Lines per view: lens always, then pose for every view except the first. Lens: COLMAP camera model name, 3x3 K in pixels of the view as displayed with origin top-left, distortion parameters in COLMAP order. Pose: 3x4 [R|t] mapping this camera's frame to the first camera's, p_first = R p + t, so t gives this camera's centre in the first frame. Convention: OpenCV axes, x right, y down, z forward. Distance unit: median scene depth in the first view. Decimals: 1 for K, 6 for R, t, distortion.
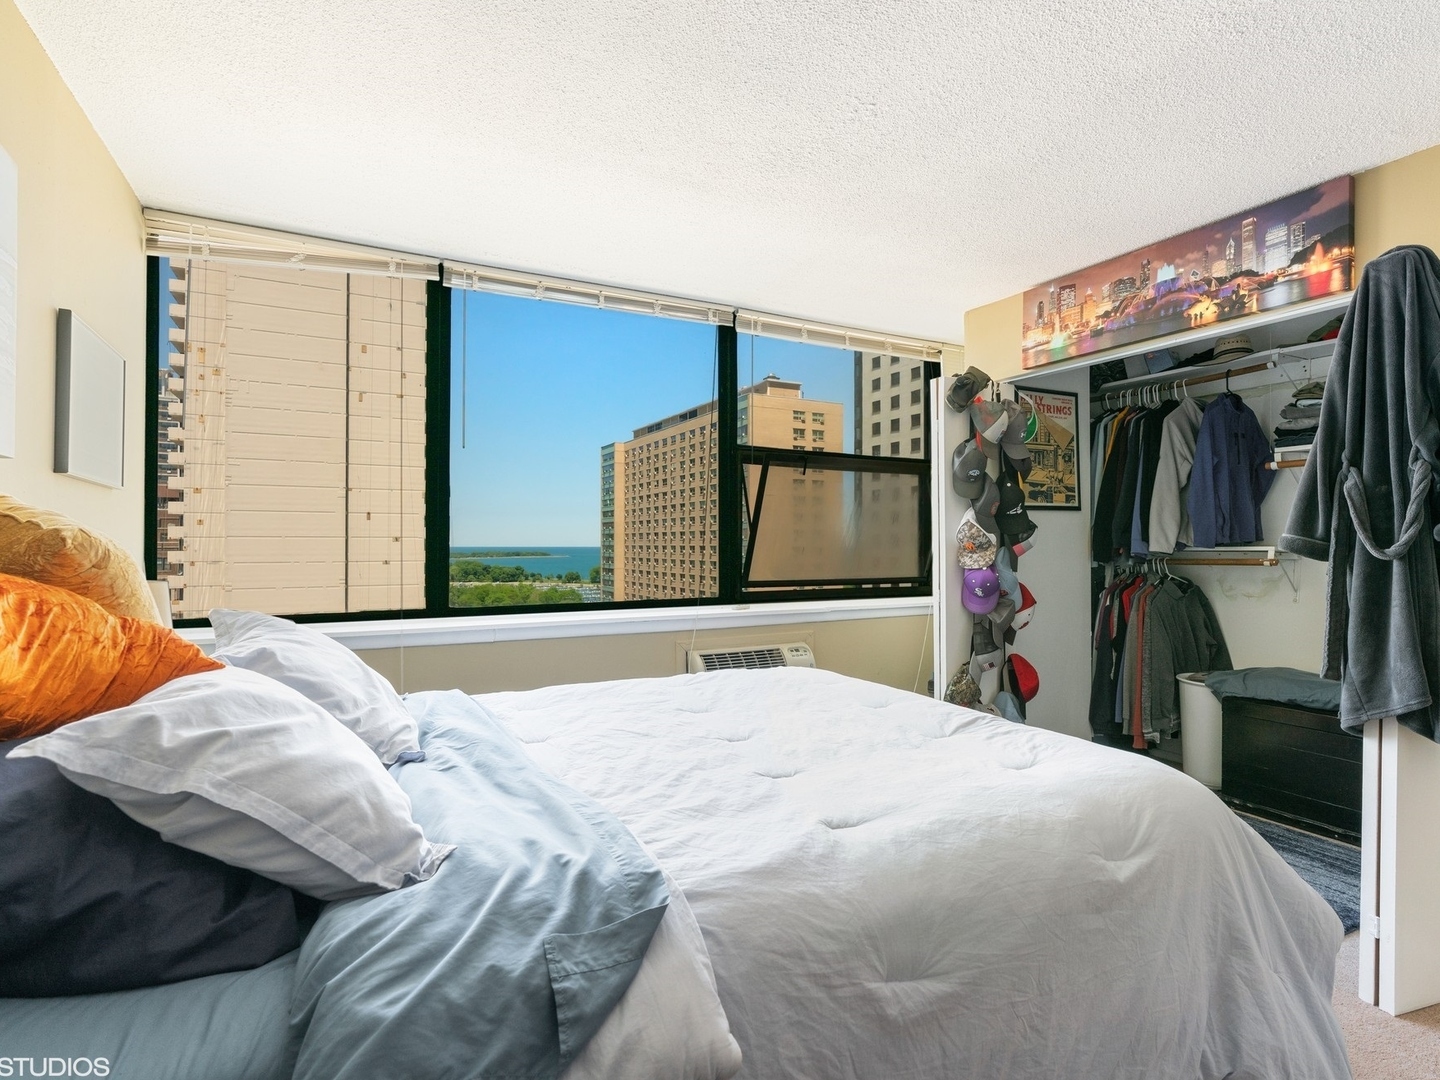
lens RADIAL K [[725.6, 0, 722.5], [0, 725.6, 537.3], [0, 0, 1]] dist [0.000396, 0.000324]
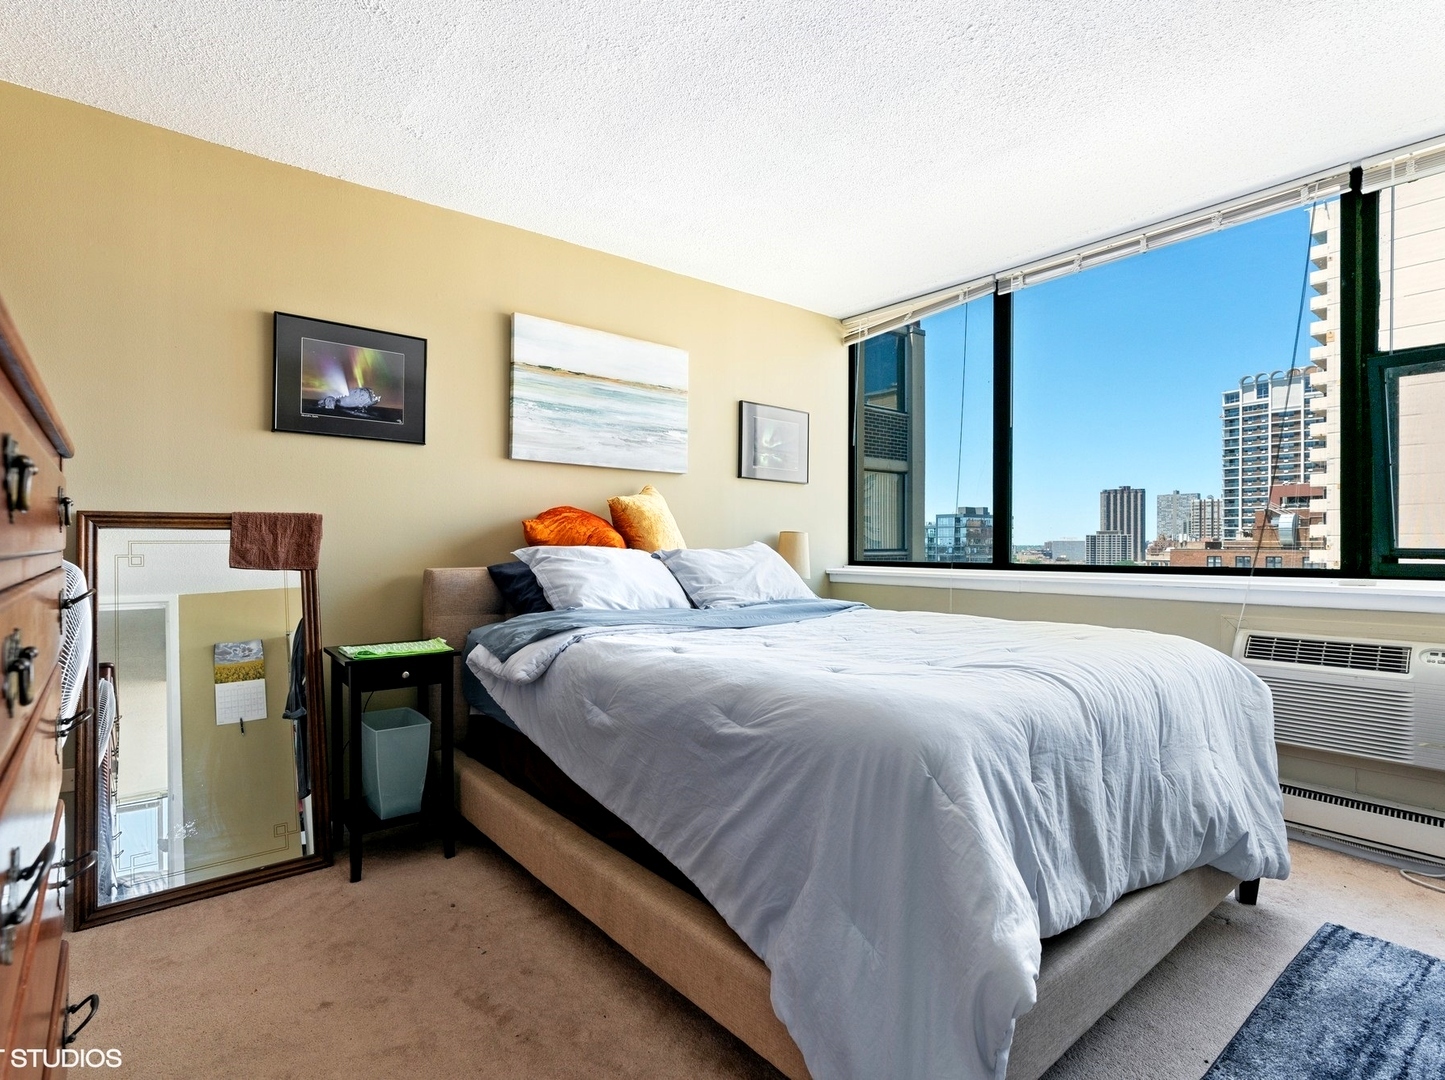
lens RADIAL K [[728.1, 0, 732.8], [0, 728.1, 542.1], [0, 0, 1]] dist [0.000396, 0.000324]
pose [[0.223842, -0.002326, -0.974623, 0.659129], [0.008618, 0.999963, -0.000407, 0.057361], [0.974587, -0.008308, 0.223854, 0.281585]]
